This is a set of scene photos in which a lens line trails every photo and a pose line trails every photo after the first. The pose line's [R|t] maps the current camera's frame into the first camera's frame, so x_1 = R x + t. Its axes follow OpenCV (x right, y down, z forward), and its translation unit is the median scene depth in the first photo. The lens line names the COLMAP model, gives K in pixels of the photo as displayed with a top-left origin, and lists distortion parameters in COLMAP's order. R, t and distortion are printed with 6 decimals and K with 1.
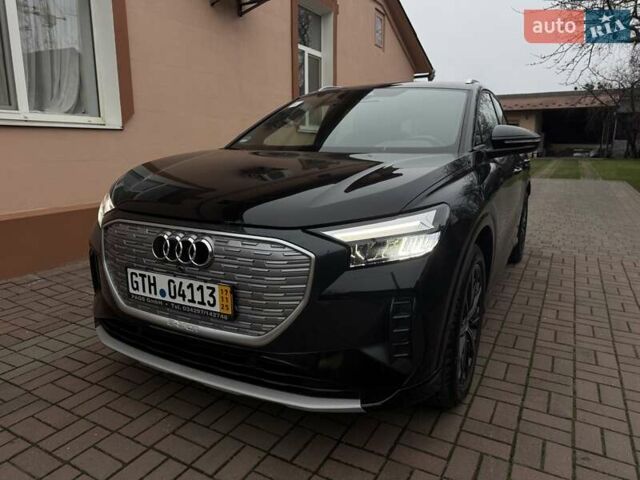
lens RADIAL K [[453.7, 0, 304.7], [0, 453.7, 240.7], [0, 0, 1]] dist [0.055330, -0.057233]
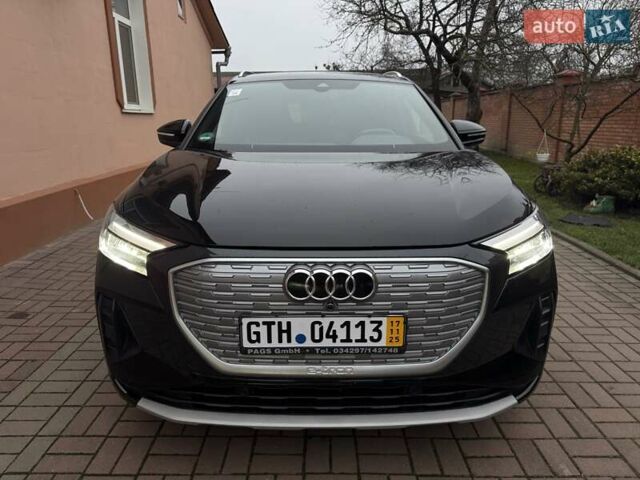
lens RADIAL K [[453.7, 0, 304.7], [0, 453.7, 240.7], [0, 0, 1]] dist [0.055330, -0.057233]
pose [[0.875356, -0.133593, 0.464656, -0.693779], [0.108537, 0.990835, 0.080404, -0.134525], [-0.471139, -0.019950, 0.881833, 0.275715]]
